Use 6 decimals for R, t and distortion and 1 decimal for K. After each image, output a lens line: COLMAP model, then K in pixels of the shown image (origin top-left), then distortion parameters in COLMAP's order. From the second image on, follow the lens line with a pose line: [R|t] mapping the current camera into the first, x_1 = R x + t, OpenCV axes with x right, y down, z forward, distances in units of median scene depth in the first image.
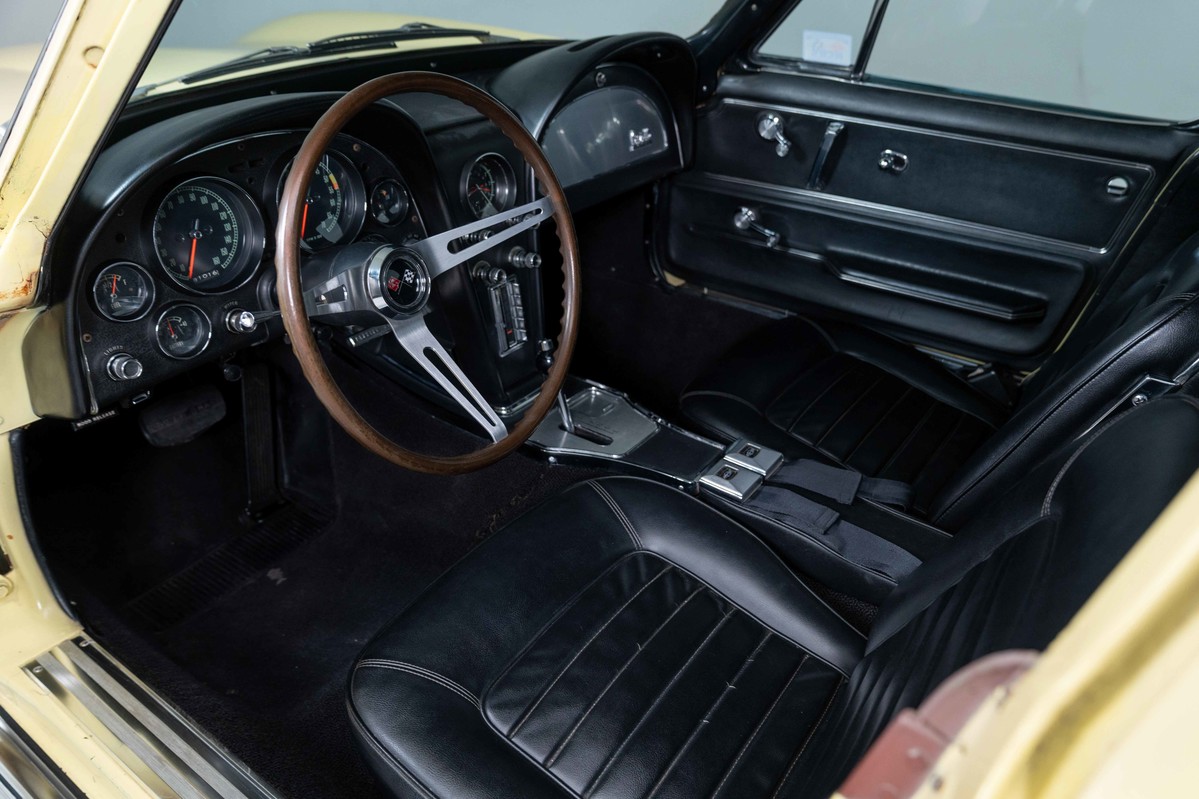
lens RADIAL K [[854.8, 0, 625.5], [0, 854.8, 393.3], [0, 0, 1]] dist [-0.029171, 0.005278]
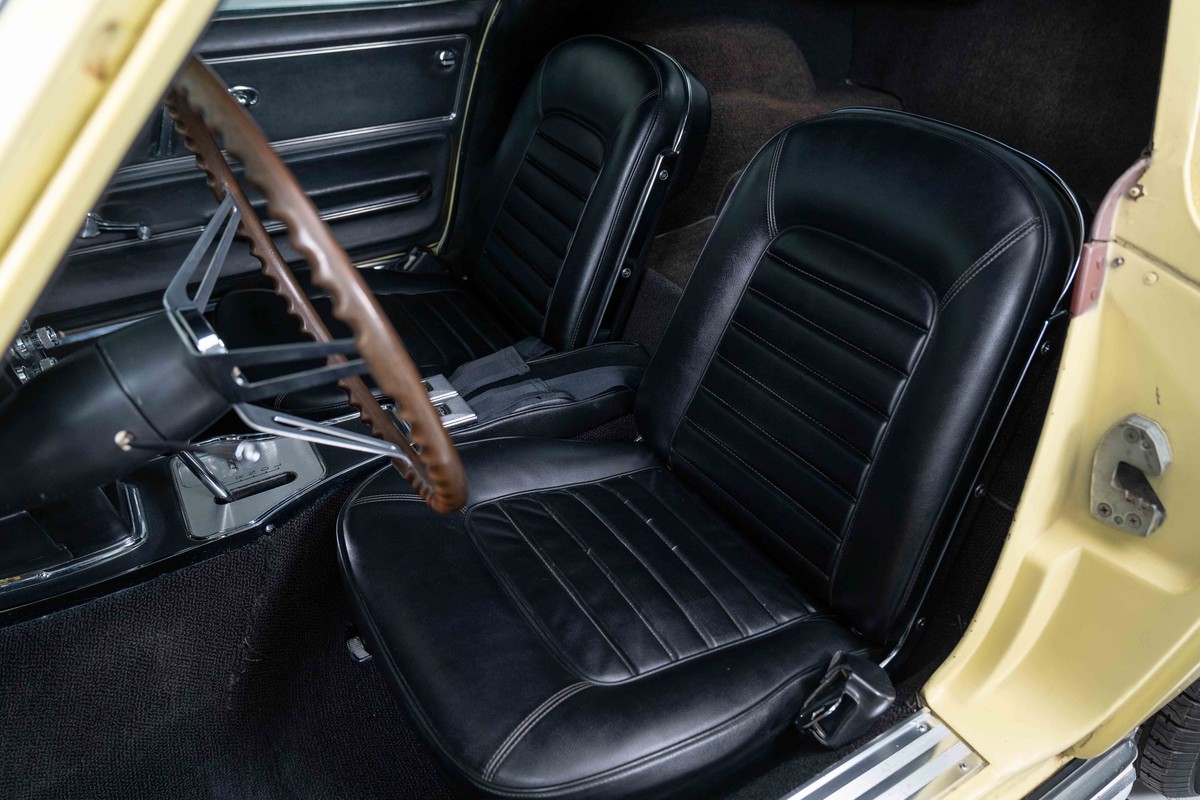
lens RADIAL K [[855.5, 0, 626.1], [0, 855.5, 393.8], [0, 0, 1]] dist [-0.029171, 0.005278]
pose [[0.389235, -0.507338, 0.768833, -0.473880], [0.463754, 0.829090, 0.312317, -0.112903], [-0.795882, 0.234984, 0.557991, 0.252457]]
